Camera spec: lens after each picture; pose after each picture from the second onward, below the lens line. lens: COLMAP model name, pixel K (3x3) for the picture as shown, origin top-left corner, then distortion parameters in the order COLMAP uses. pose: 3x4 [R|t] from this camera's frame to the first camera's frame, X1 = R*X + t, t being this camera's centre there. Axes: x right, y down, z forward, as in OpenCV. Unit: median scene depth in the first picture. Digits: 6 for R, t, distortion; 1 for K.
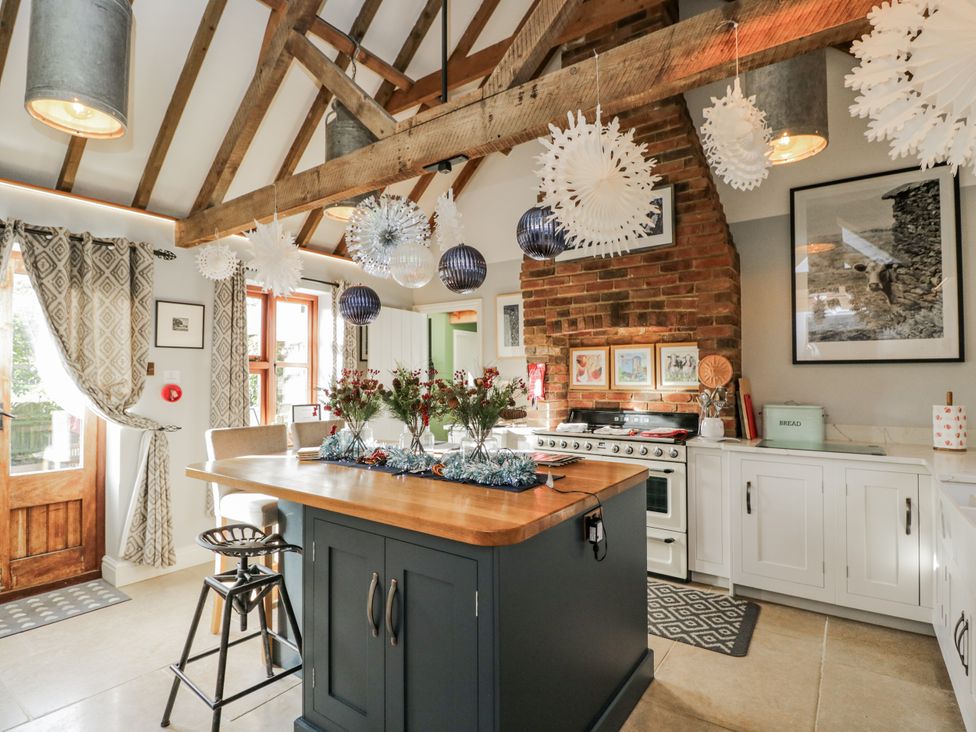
lens RADIAL K [[509.4, 0, 485.1], [0, 509.4, 366.3], [0, 0, 1]] dist [-0.013426, -0.003085]
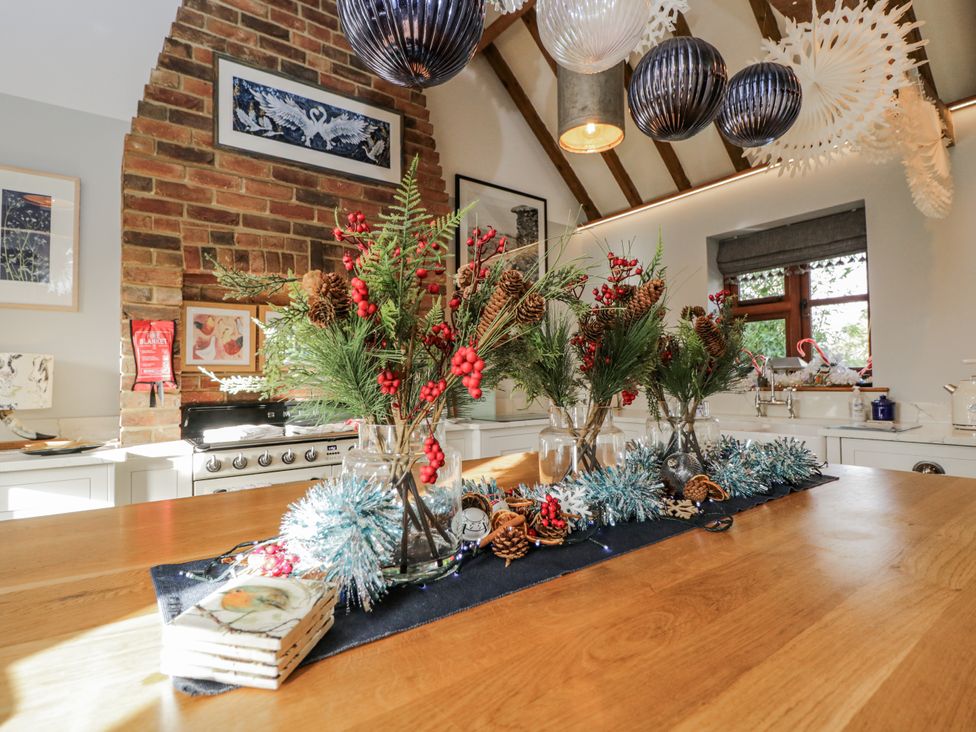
lens RADIAL K [[509.4, 0, 487.6], [0, 509.4, 365.1], [0, 0, 1]] dist [-0.013426, -0.003085]
pose [[0.292510, 0.022888, 0.955988, -0.307700], [-0.008431, 0.999736, -0.021355, 0.051291], [-0.956225, -0.001813, 0.292626, 0.546383]]
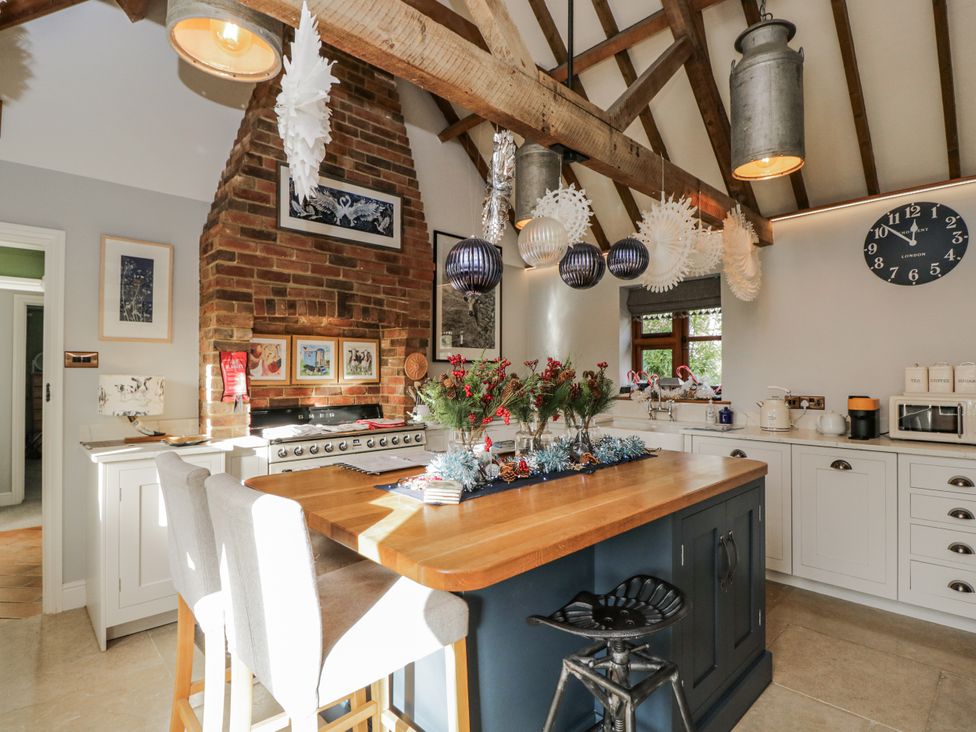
lens RADIAL K [[509.4, 0, 485.8], [0, 509.4, 366.8], [0, 0, 1]] dist [-0.013426, -0.003085]
pose [[0.182220, 0.014194, 0.983155, -0.585470], [-0.023945, 0.999663, -0.009994, 0.016141], [-0.982966, -0.021720, 0.182498, 0.529337]]
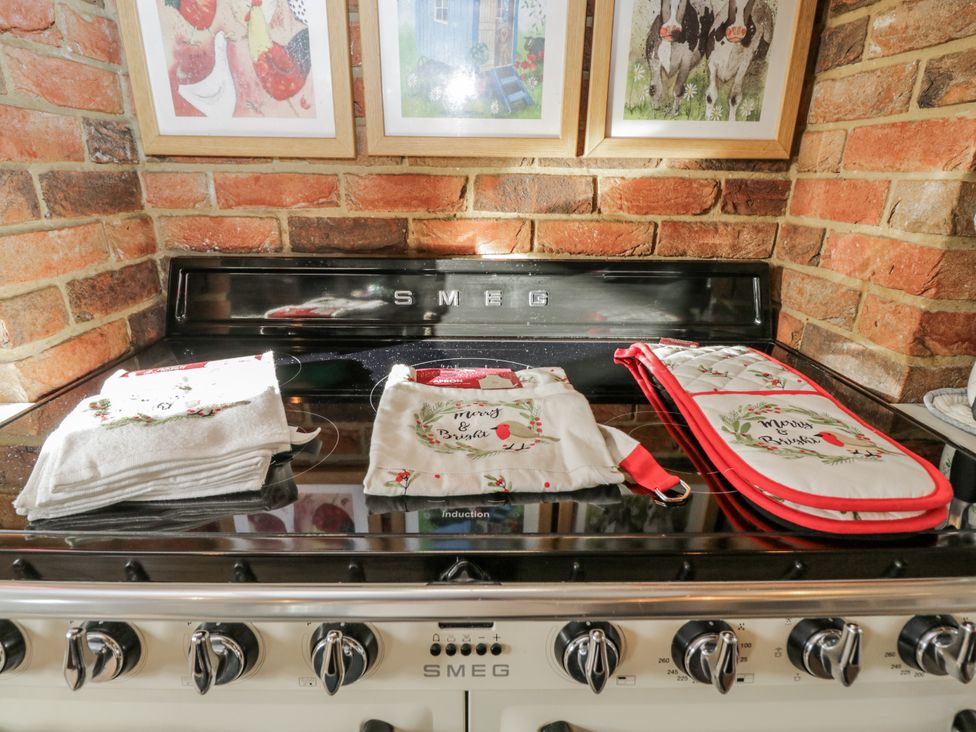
lens RADIAL K [[509.4, 0, 485.2], [0, 509.4, 366.8], [0, 0, 1]] dist [-0.013426, -0.003085]
pose [[0.796353, -0.202009, 0.570100, 0.157458], [-0.026902, 0.929813, 0.367048, 0.049978], [-0.604233, -0.307637, 0.735025, 0.826695]]
